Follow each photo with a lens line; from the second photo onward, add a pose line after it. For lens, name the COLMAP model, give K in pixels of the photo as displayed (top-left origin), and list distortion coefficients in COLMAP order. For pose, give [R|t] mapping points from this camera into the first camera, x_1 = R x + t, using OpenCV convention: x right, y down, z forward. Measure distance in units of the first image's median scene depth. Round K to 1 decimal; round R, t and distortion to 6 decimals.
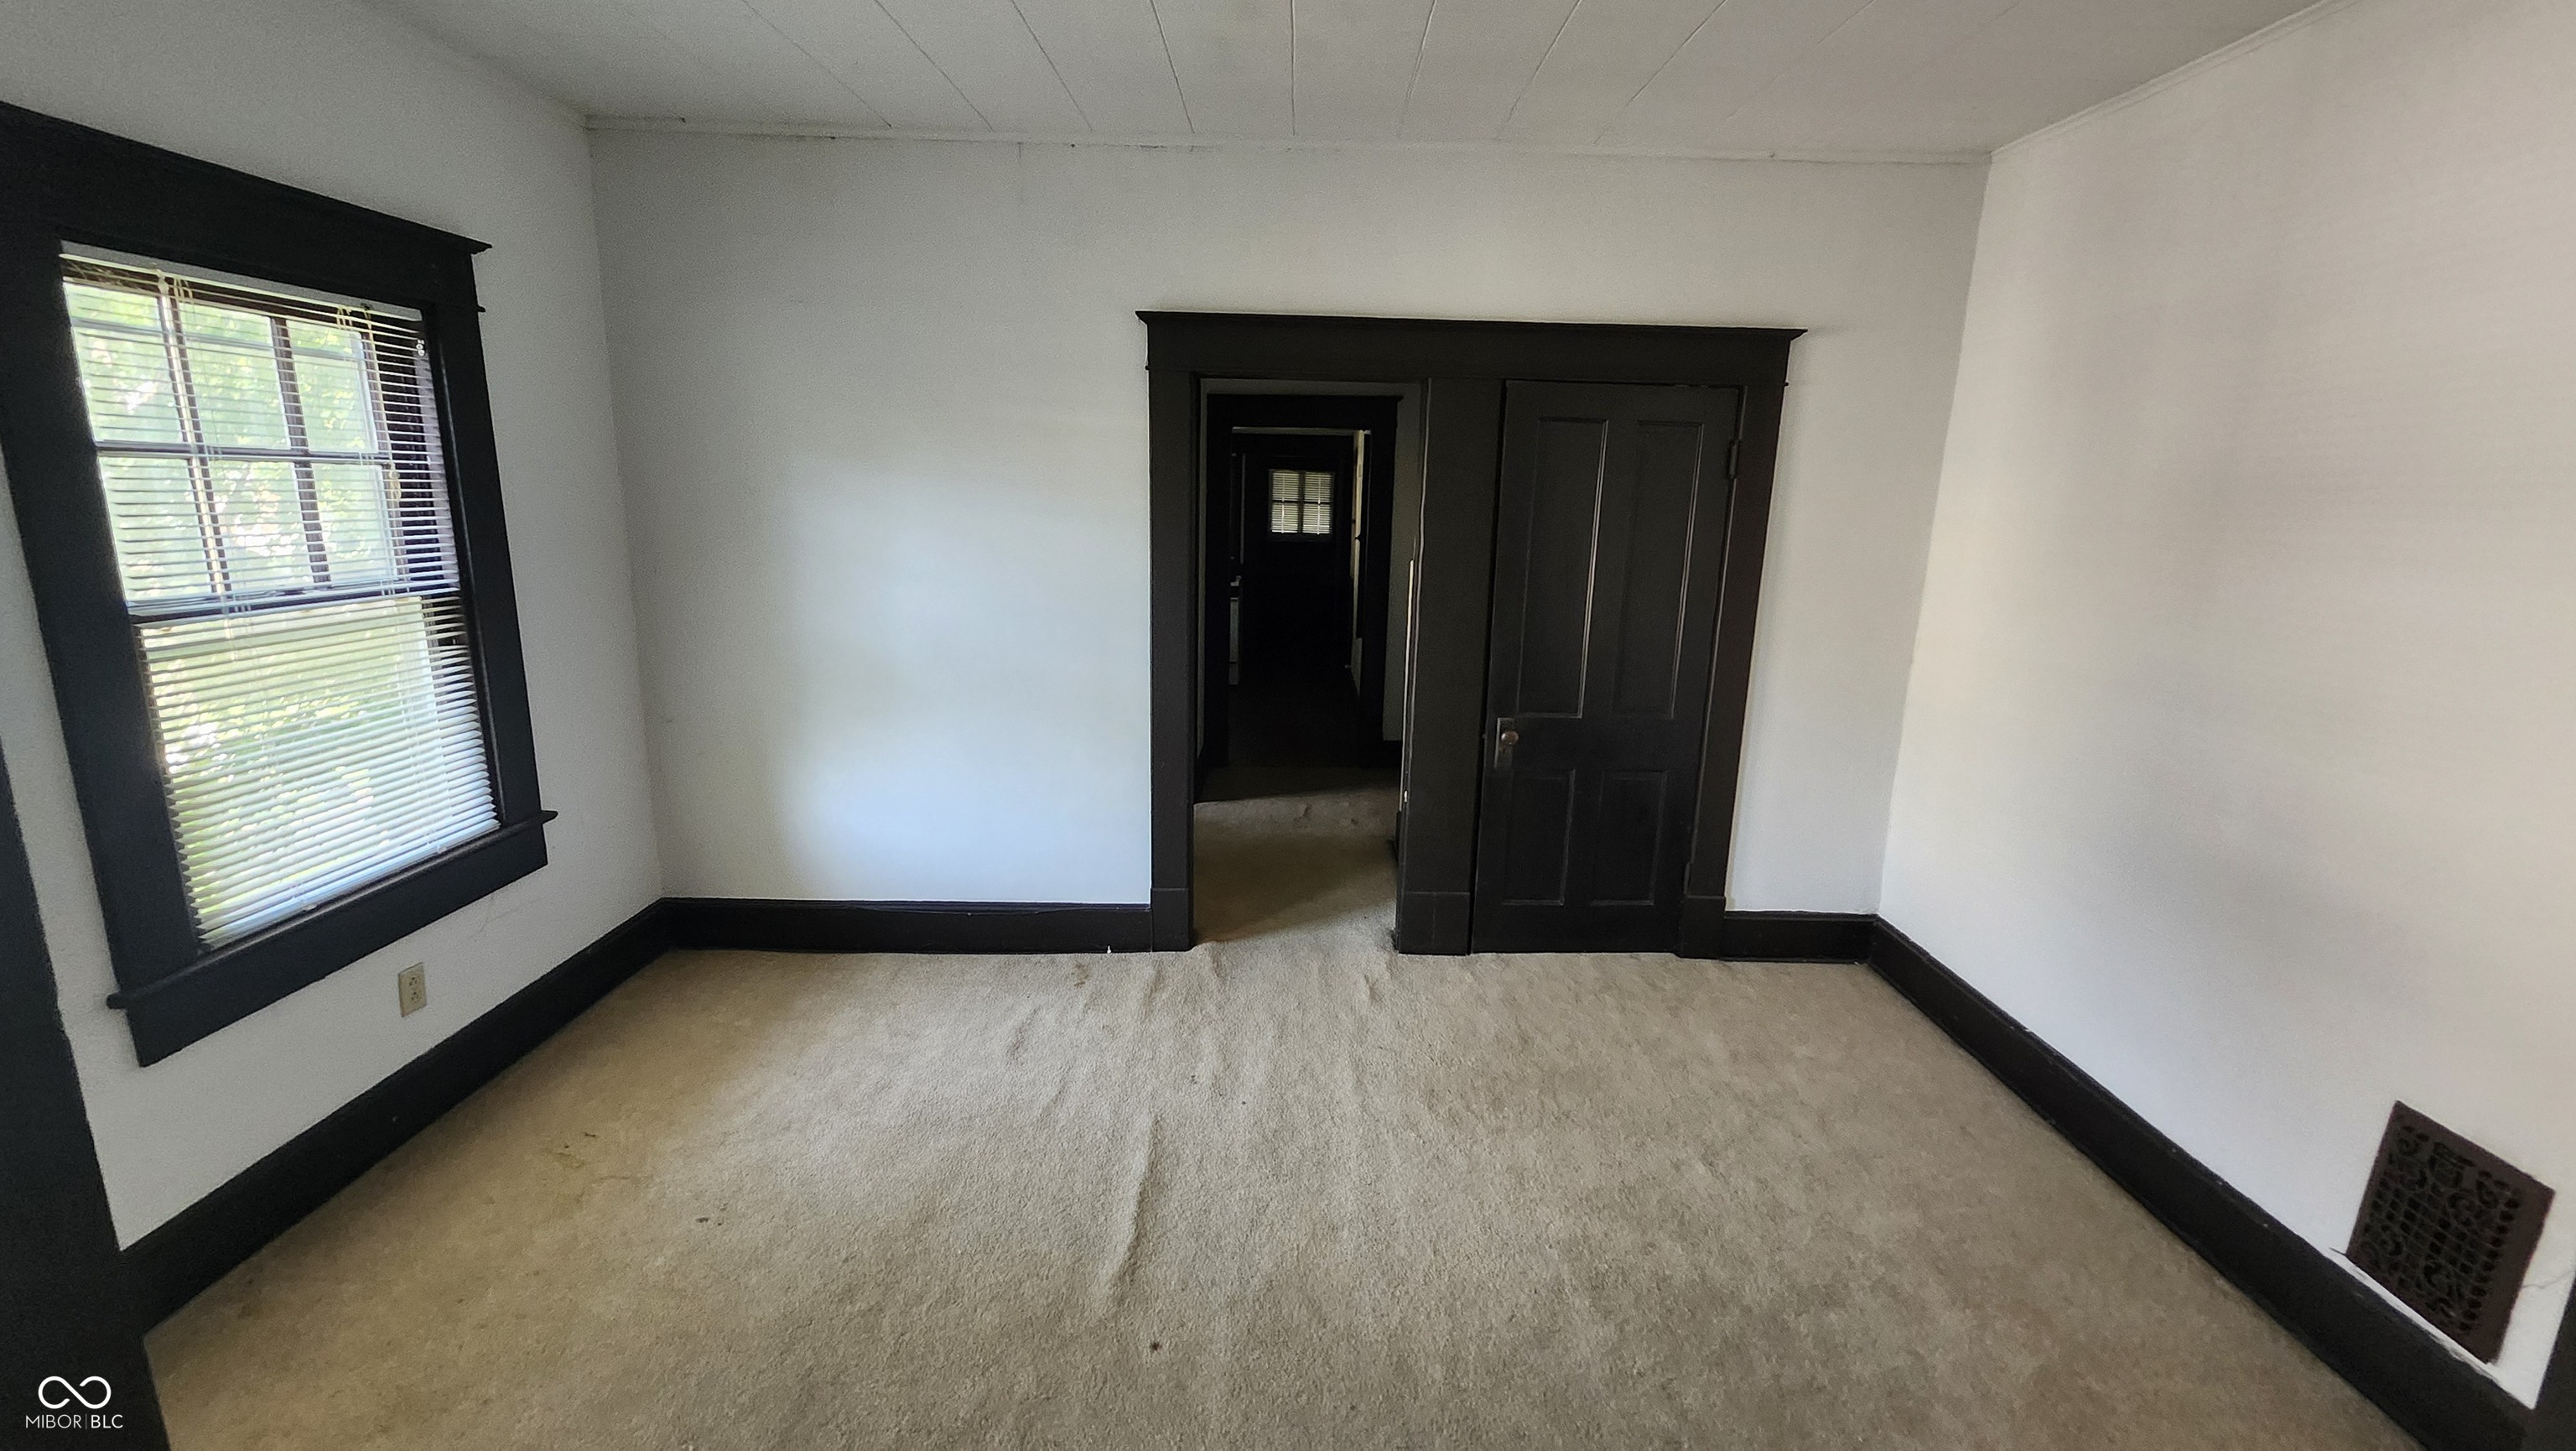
lens RADIAL K [[1010.7, 0, 1292.3], [0, 1010.7, 712.3], [0, 0, 1]] dist [-0.000291, 0.000054]
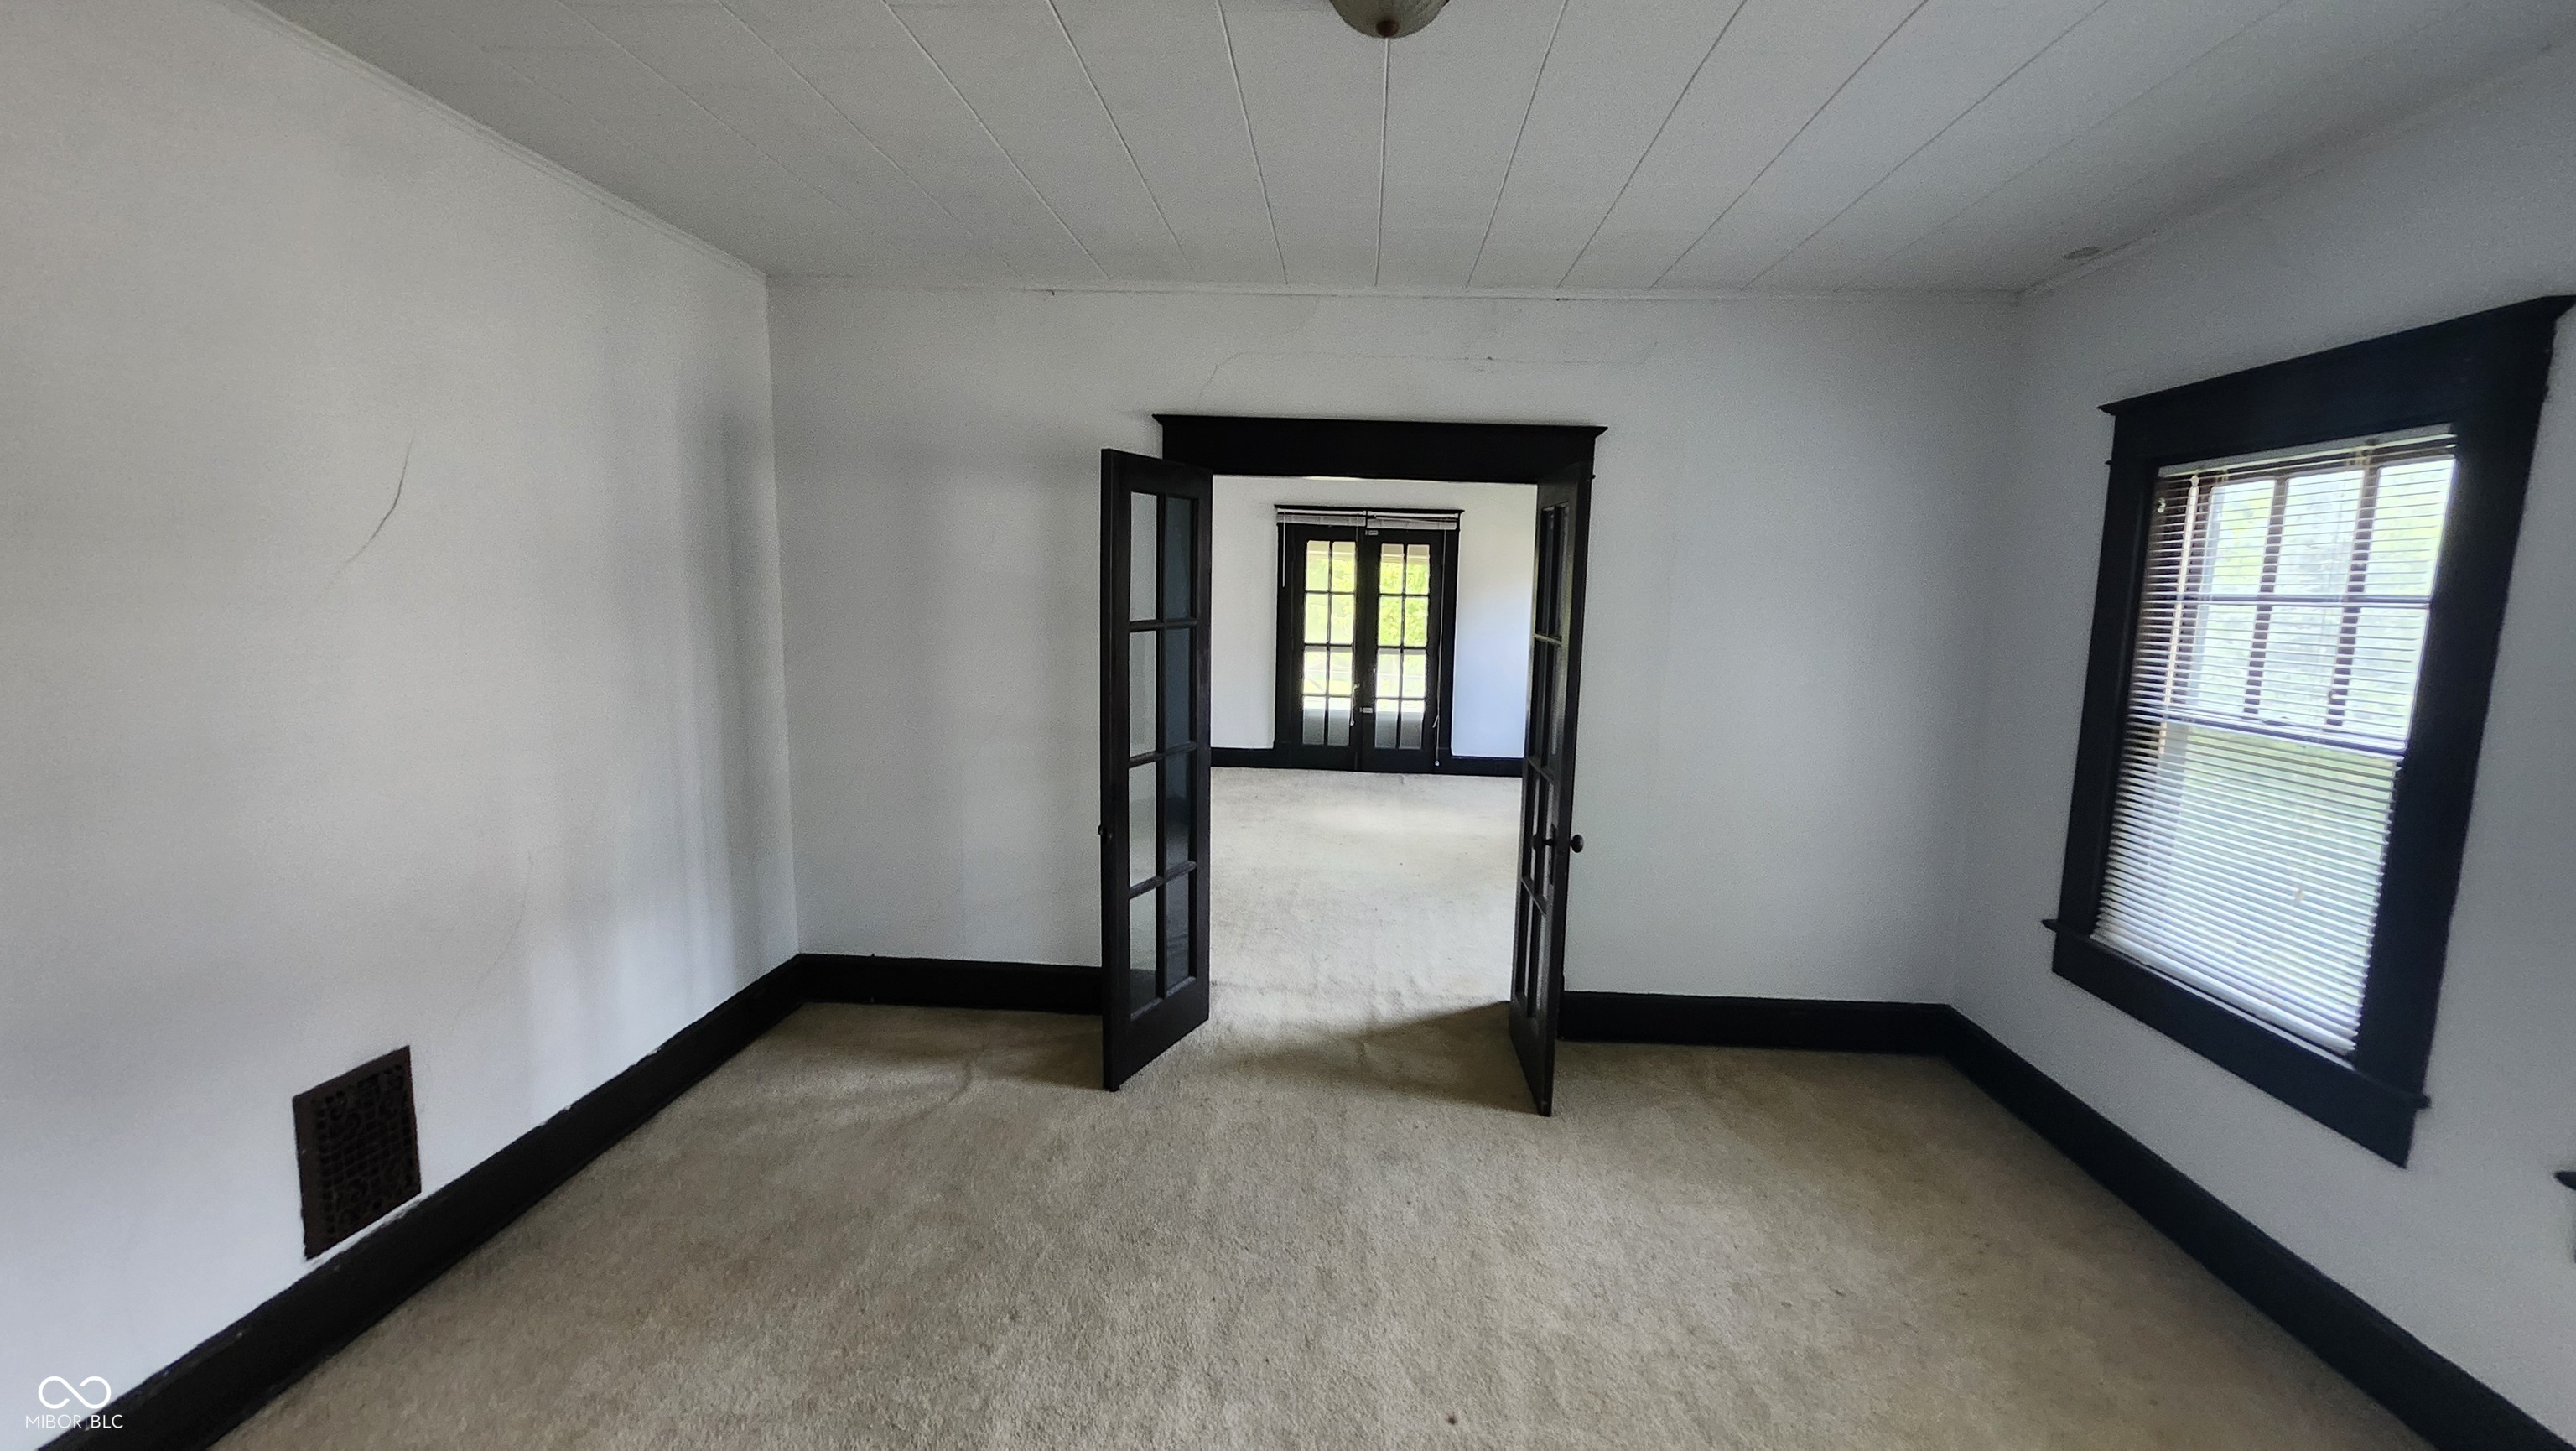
lens RADIAL K [[1010.7, 0, 1292.3], [0, 1010.7, 712.3], [0, 0, 1]] dist [-0.000291, 0.000054]
pose [[-0.996716, -0.056865, 0.057657, 0.005974], [-0.034476, 0.942203, 0.333264, -0.453286], [-0.073276, 0.330182, -0.941069, 2.080599]]
